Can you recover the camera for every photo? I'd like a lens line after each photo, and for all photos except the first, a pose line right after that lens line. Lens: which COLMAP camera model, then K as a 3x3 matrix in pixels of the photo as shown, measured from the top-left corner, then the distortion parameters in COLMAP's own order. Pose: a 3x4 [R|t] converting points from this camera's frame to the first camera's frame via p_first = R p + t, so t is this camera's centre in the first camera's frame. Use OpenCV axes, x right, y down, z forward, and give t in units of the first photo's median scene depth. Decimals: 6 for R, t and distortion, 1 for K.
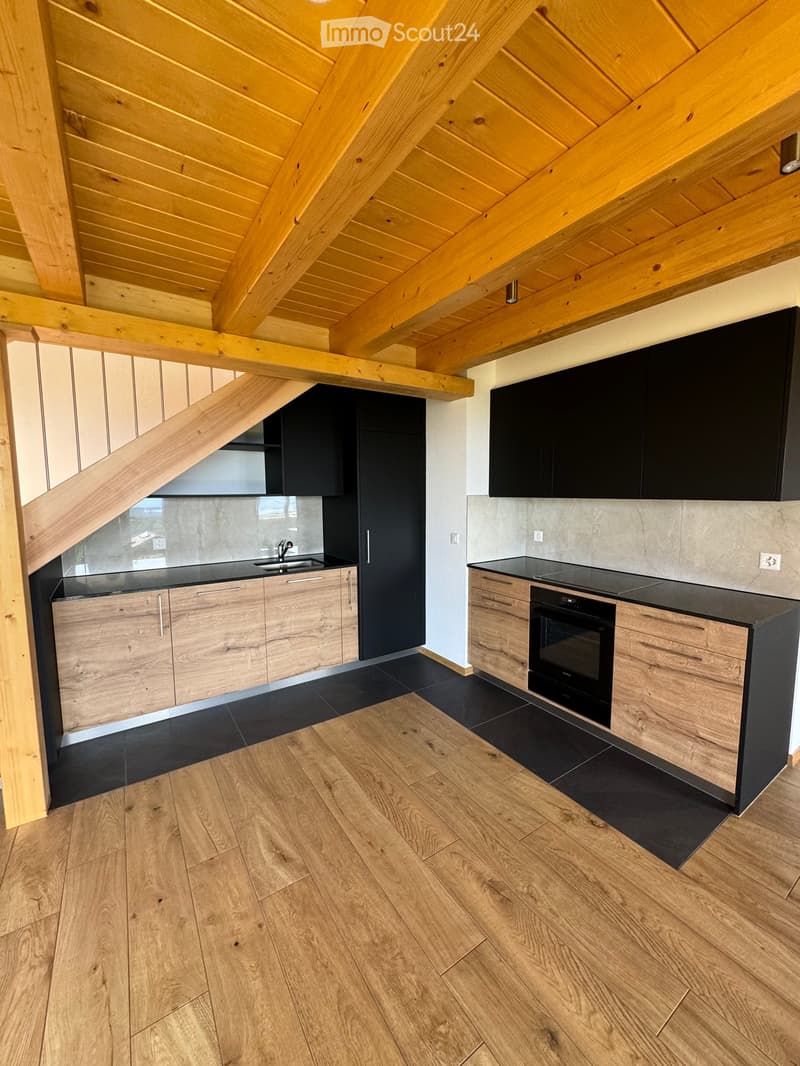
lens RADIAL K [[427.6, 0, 401.1], [0, 427.6, 535.0], [0, 0, 1]] dist [0.000990, 0.000197]
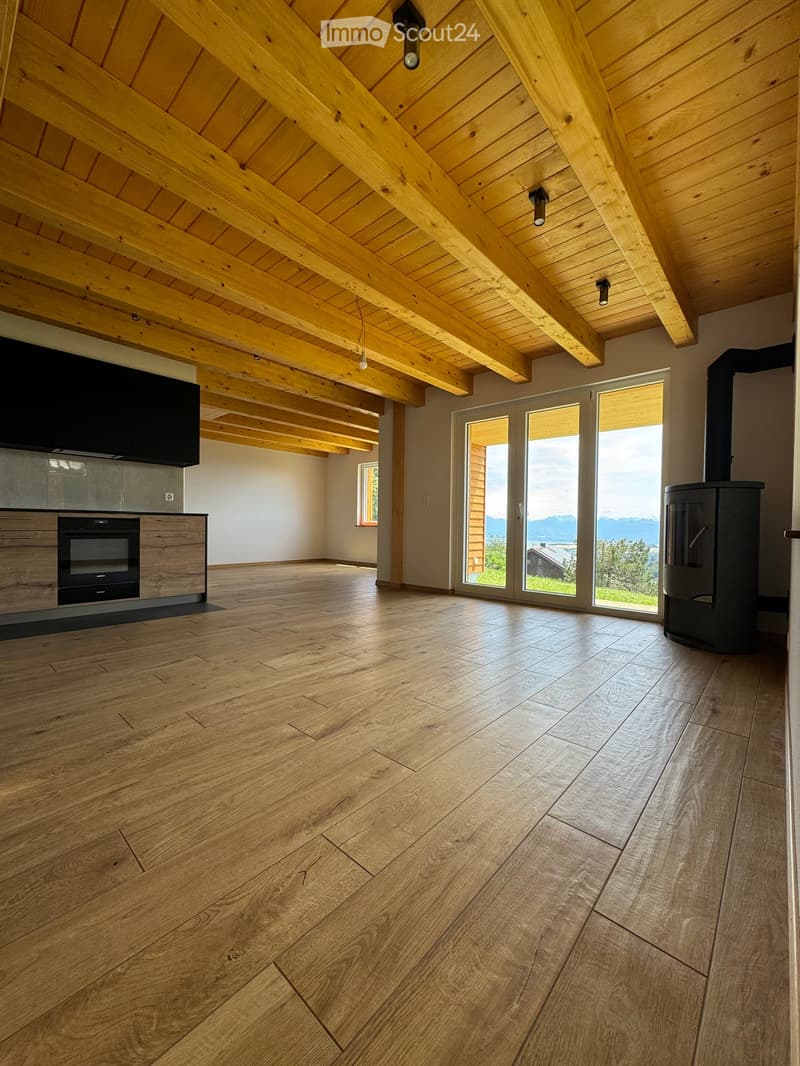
lens RADIAL K [[427.6, 0, 400.9], [0, 427.6, 532.8], [0, 0, 1]] dist [0.000990, 0.000197]
pose [[-0.240786, -0.015143, 0.970460, -1.353098], [0.090965, 0.995125, 0.038098, 0.248787], [-0.966306, 0.097451, -0.238235, 0.419513]]
